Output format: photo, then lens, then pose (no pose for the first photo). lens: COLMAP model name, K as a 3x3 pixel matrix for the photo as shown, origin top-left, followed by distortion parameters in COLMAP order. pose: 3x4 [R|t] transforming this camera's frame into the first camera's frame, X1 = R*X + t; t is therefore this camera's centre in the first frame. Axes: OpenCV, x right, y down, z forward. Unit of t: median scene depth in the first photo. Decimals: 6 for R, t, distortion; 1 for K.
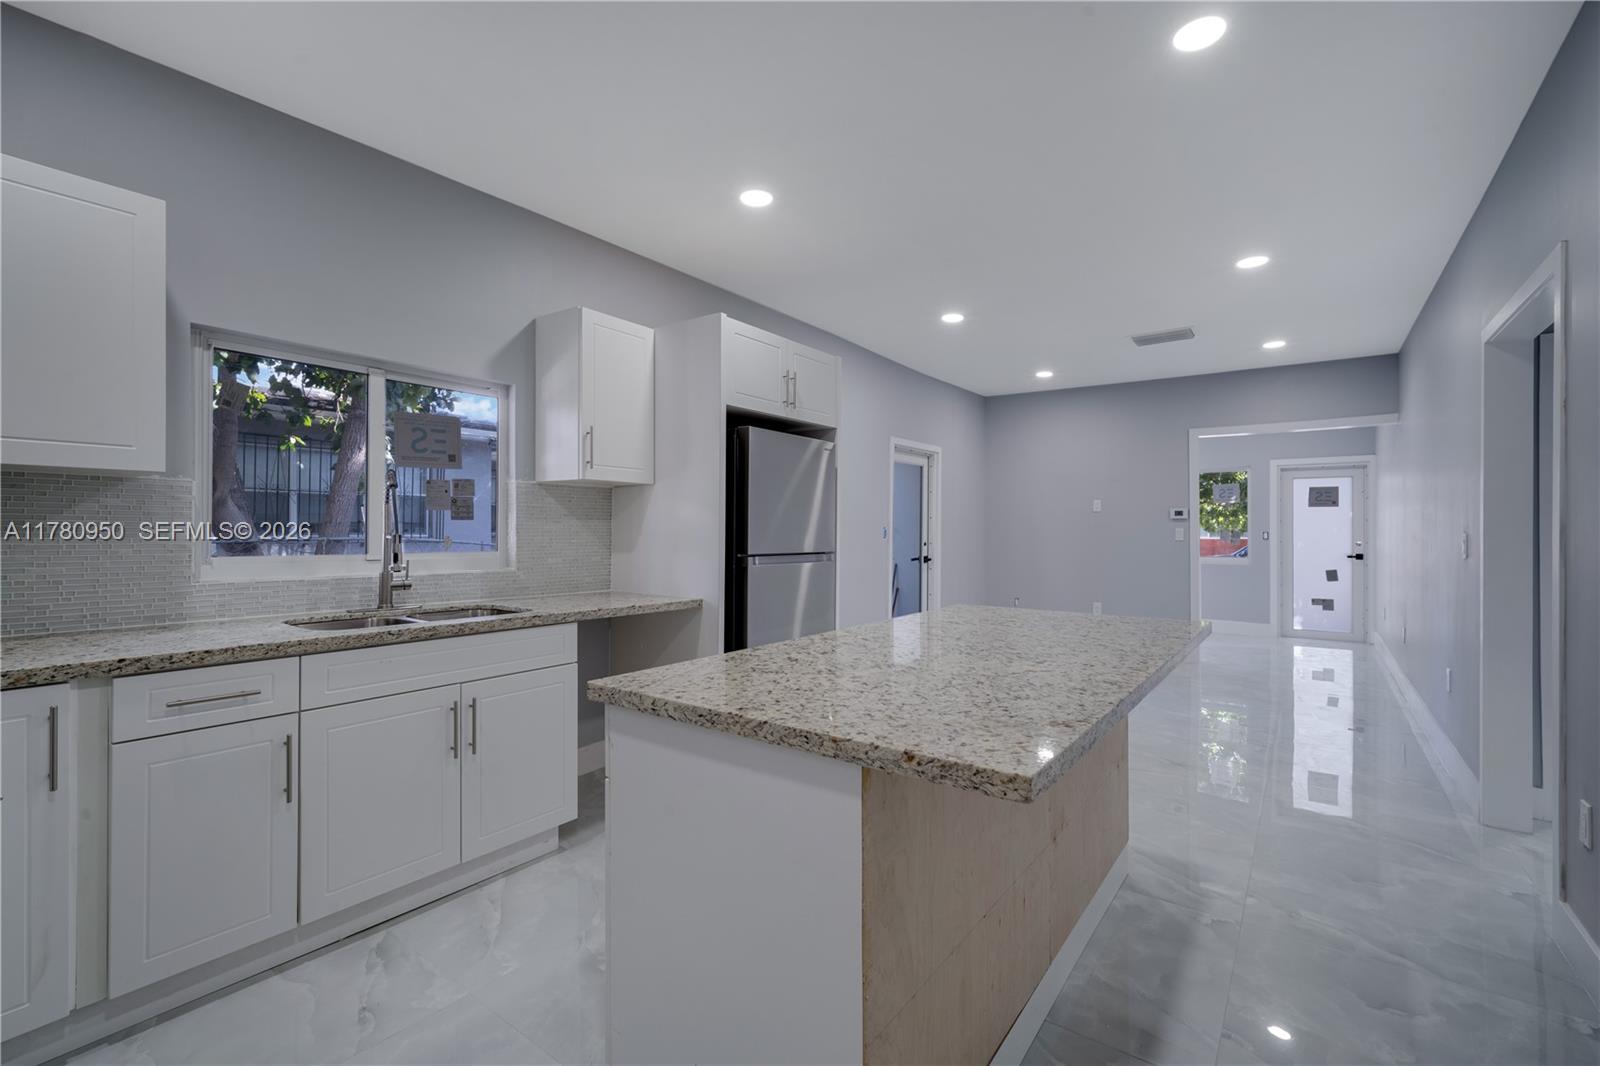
lens RADIAL K [[705.8, 0, 806.1], [0, 705.8, 521.7], [0, 0, 1]] dist [-0.004615, 0.002291]
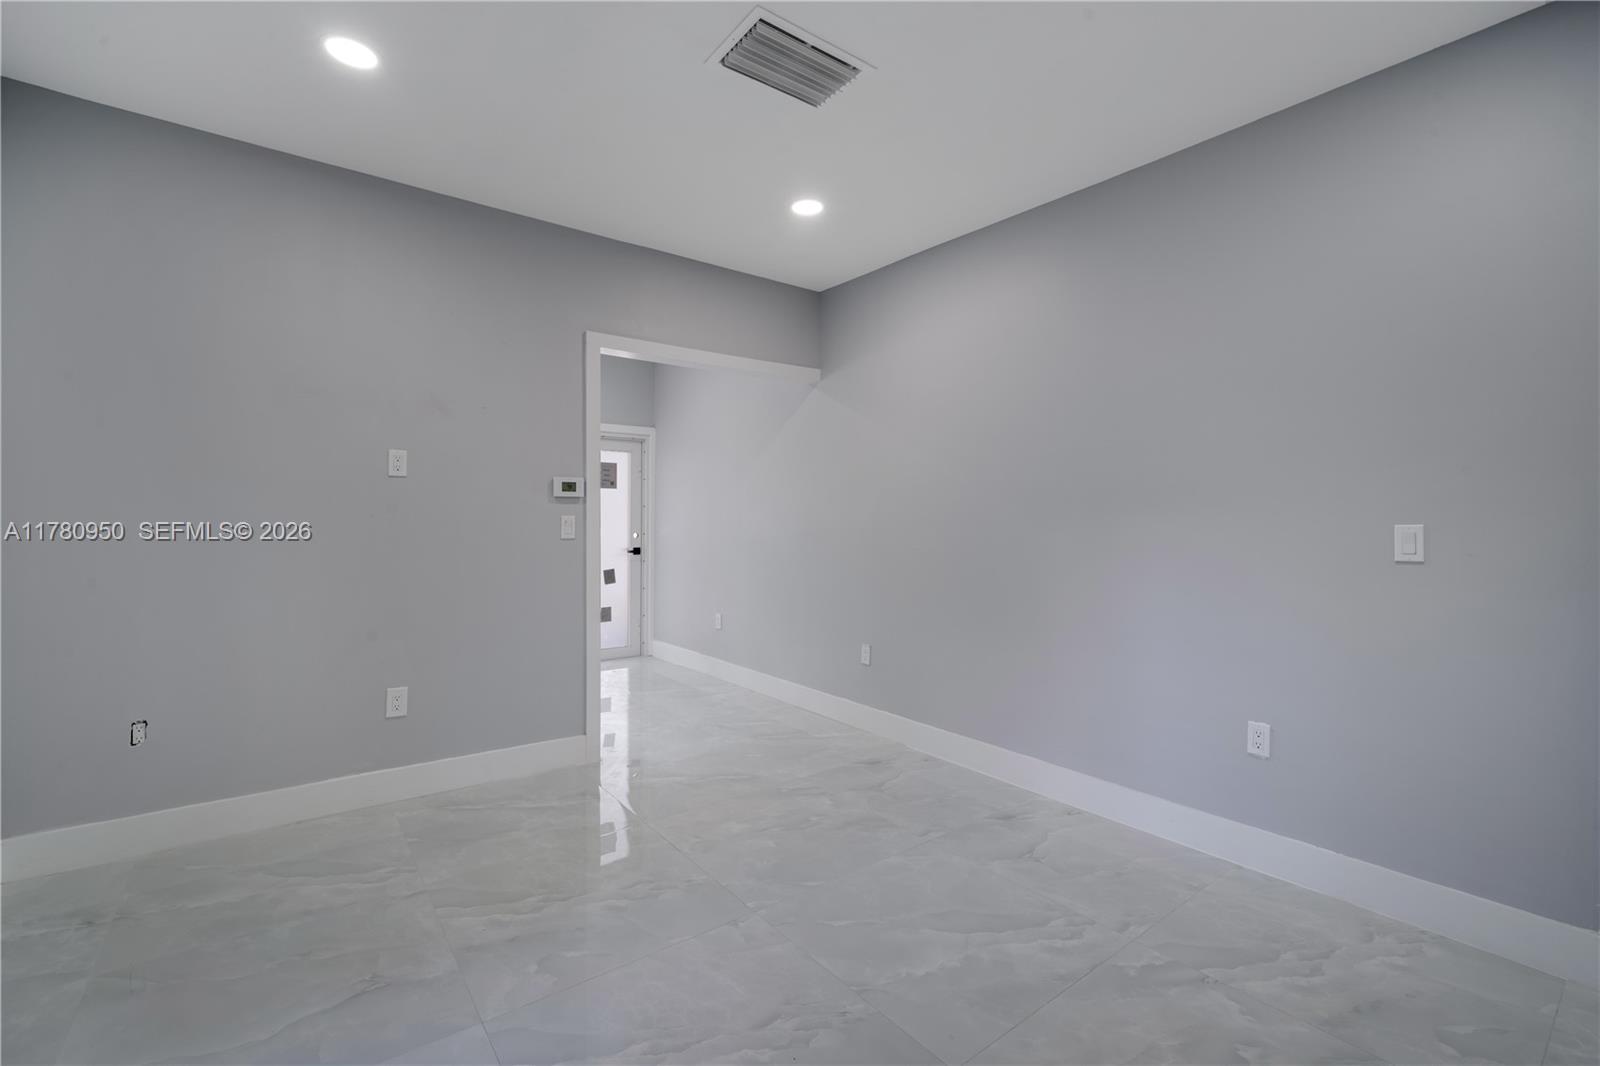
lens RADIAL K [[705.8, 0, 813.2], [0, 705.8, 520.7], [0, 0, 1]] dist [-0.004615, 0.002291]
pose [[0.305370, -0.004607, 0.952223, 0.070163], [-0.010655, 0.999909, 0.008255, 0.005694], [-0.952174, -0.012667, 0.305293, 0.550926]]
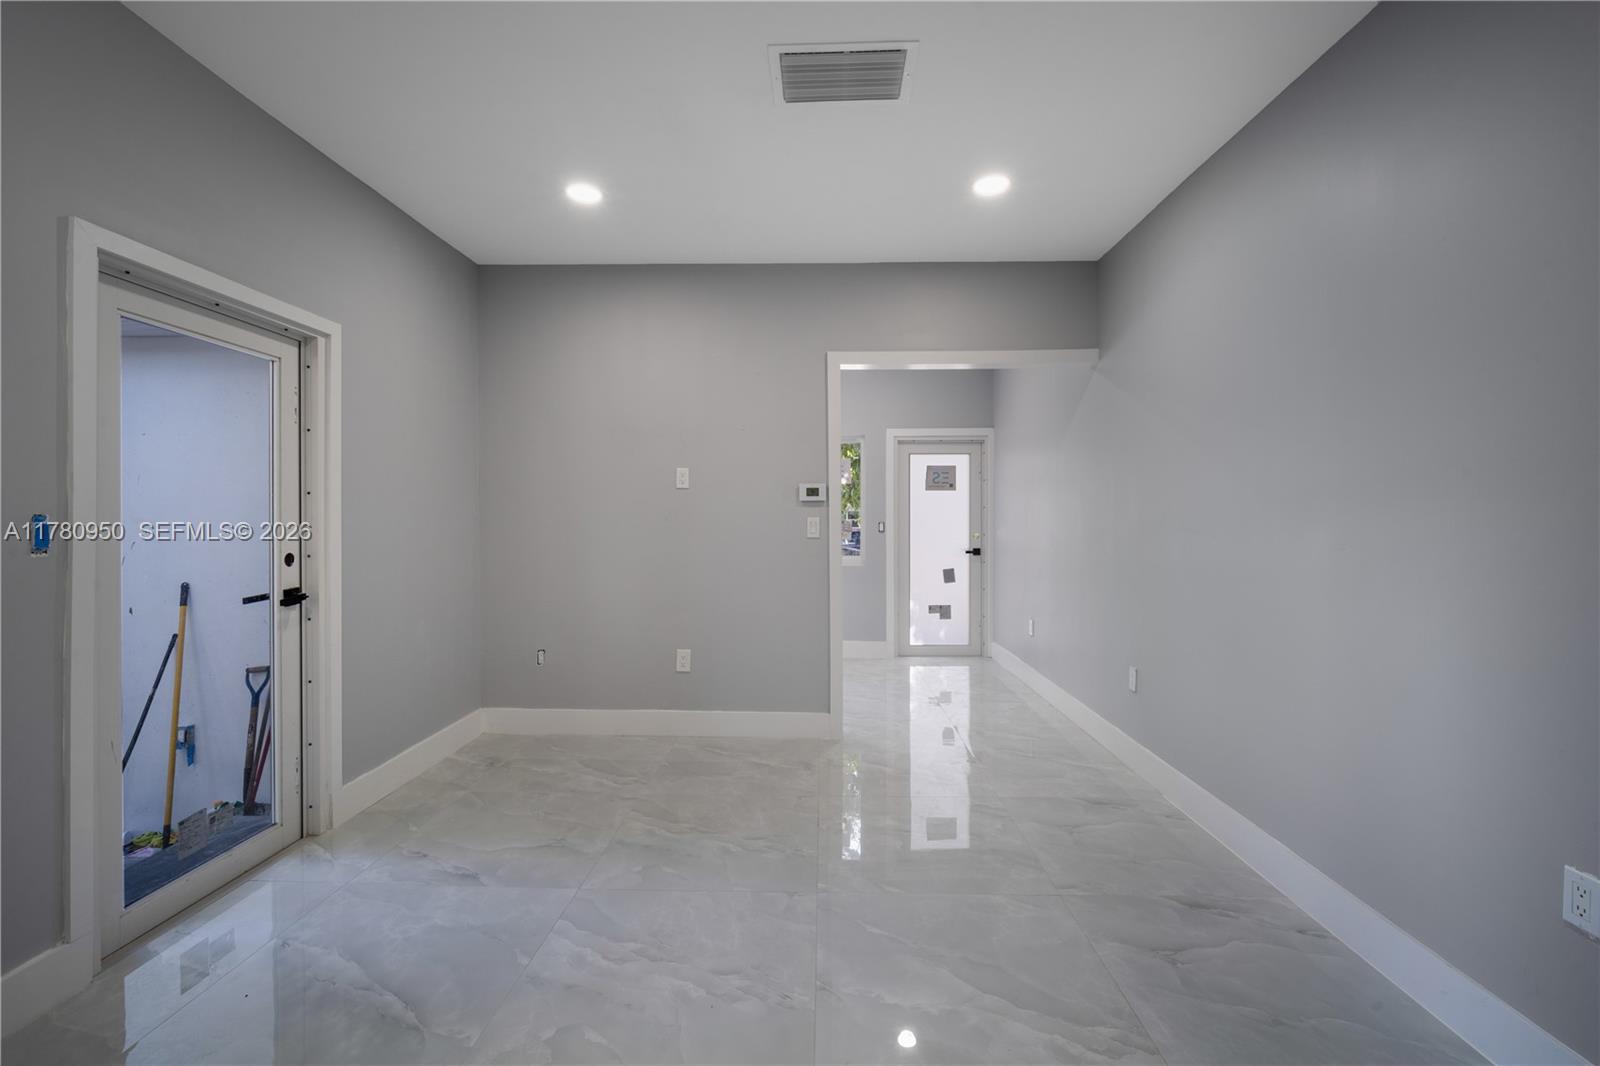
lens RADIAL K [[705.8, 0, 788.7], [0, 705.8, 522.3], [0, 0, 1]] dist [-0.004615, 0.002291]
pose [[0.844155, -0.006622, 0.536058, 0.158867], [-0.000512, 0.999913, 0.013158, 0.004776], [-0.536099, -0.011382, 0.844078, 0.419570]]
